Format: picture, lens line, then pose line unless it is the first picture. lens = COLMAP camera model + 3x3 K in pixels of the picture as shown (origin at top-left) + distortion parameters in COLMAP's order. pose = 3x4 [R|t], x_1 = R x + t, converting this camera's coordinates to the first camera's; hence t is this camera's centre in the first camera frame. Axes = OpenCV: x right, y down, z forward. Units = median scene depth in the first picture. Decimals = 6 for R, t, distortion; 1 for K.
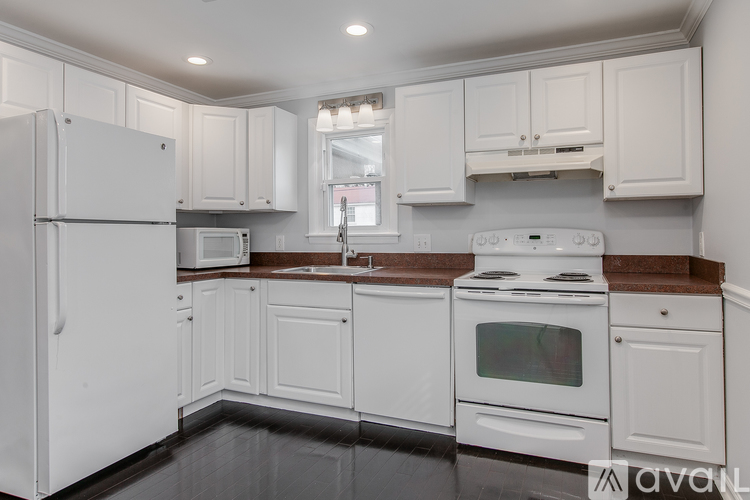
lens RADIAL K [[475.3, 0, 375.2], [0, 475.3, 229.4], [0, 0, 1]] dist [-0.000459, -0.000120]
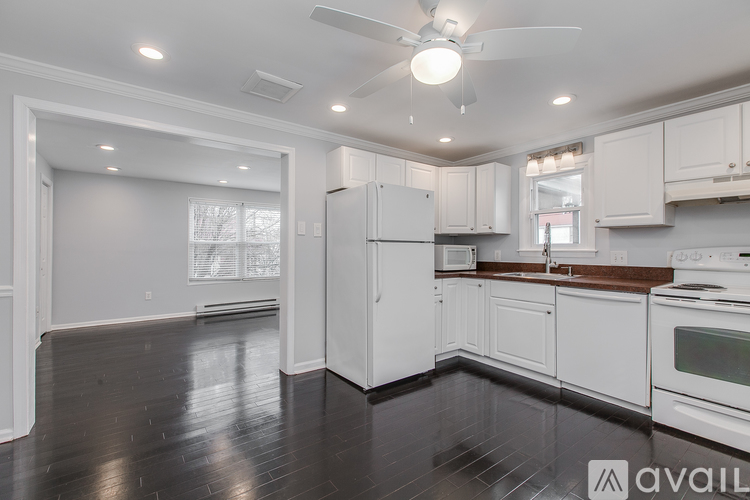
lens RADIAL K [[334.4, 0, 372.7], [0, 334.4, 248.0], [0, 0, 1]] dist [0.001116, -0.000314]
pose [[0.863035, 0.008286, -0.505077, -0.016984], [-0.004696, 0.999954, 0.008381, -0.001776], [0.505123, -0.004862, 0.863034, -0.096620]]
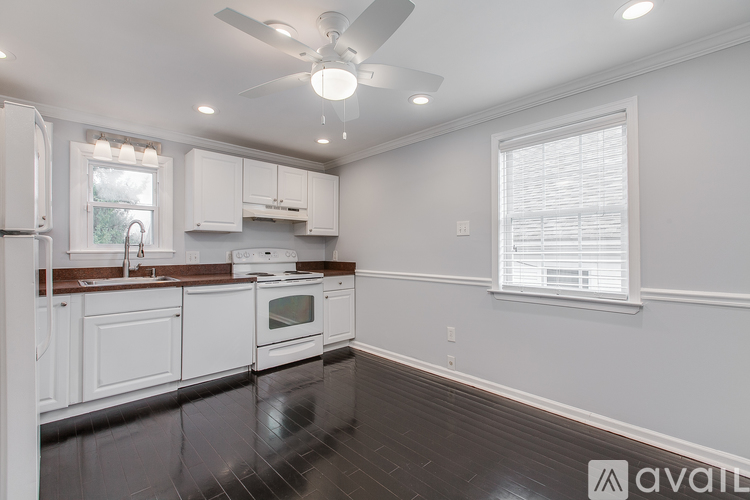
lens RADIAL K [[334.4, 0, 372.7], [0, 334.4, 248.0], [0, 0, 1]] dist [0.001116, -0.000314]
pose [[0.391995, 0.011779, 0.919892, -0.700785], [-0.013269, 0.999886, -0.007149, 0.000516], [-0.919872, -0.009403, 0.392107, 0.118426]]
